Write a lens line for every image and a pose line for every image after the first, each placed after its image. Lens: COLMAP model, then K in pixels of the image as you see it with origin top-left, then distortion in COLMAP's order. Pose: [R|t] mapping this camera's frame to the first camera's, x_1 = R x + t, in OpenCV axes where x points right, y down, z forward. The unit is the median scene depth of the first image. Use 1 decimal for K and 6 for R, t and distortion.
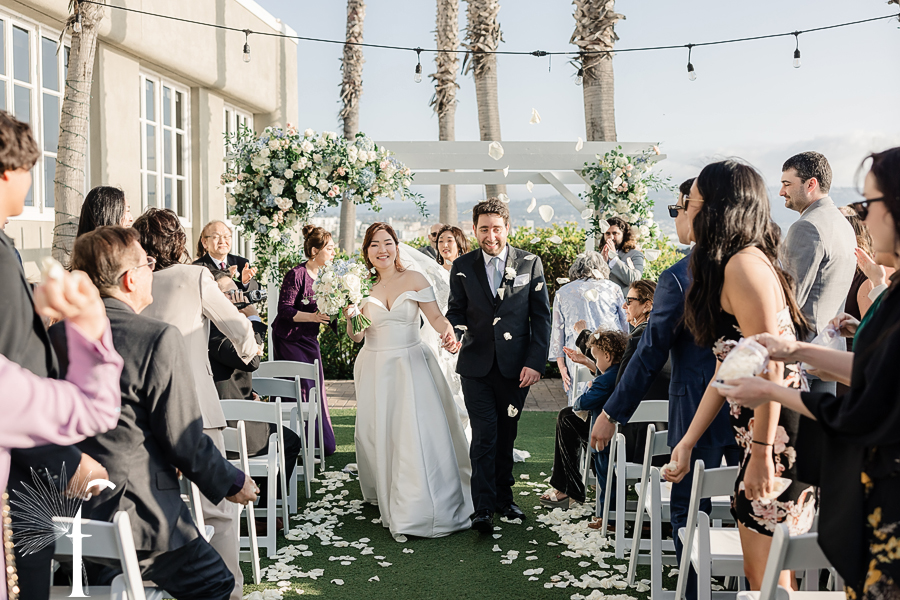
lens RADIAL K [[1348.9, 0, 450.0], [0, 1348.9, 300.0], [0, 0, 1]] dist [-0.026417, -0.020744]
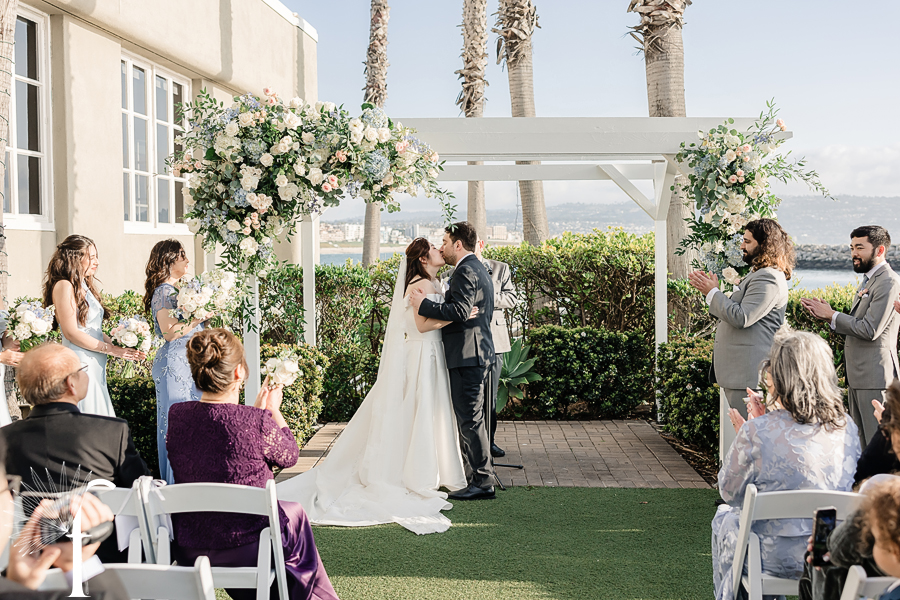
lens RADIAL K [[1030.0, 0, 450.0], [0, 1030.0, 300.0], [0, 0, 1]] dist [-0.022843, -0.021887]
pose [[0.999880, -0.004478, -0.014836, -0.015545], [0.004649, 0.999923, 0.011522, -0.025389], [0.014783, -0.011589, 0.999824, 0.452977]]
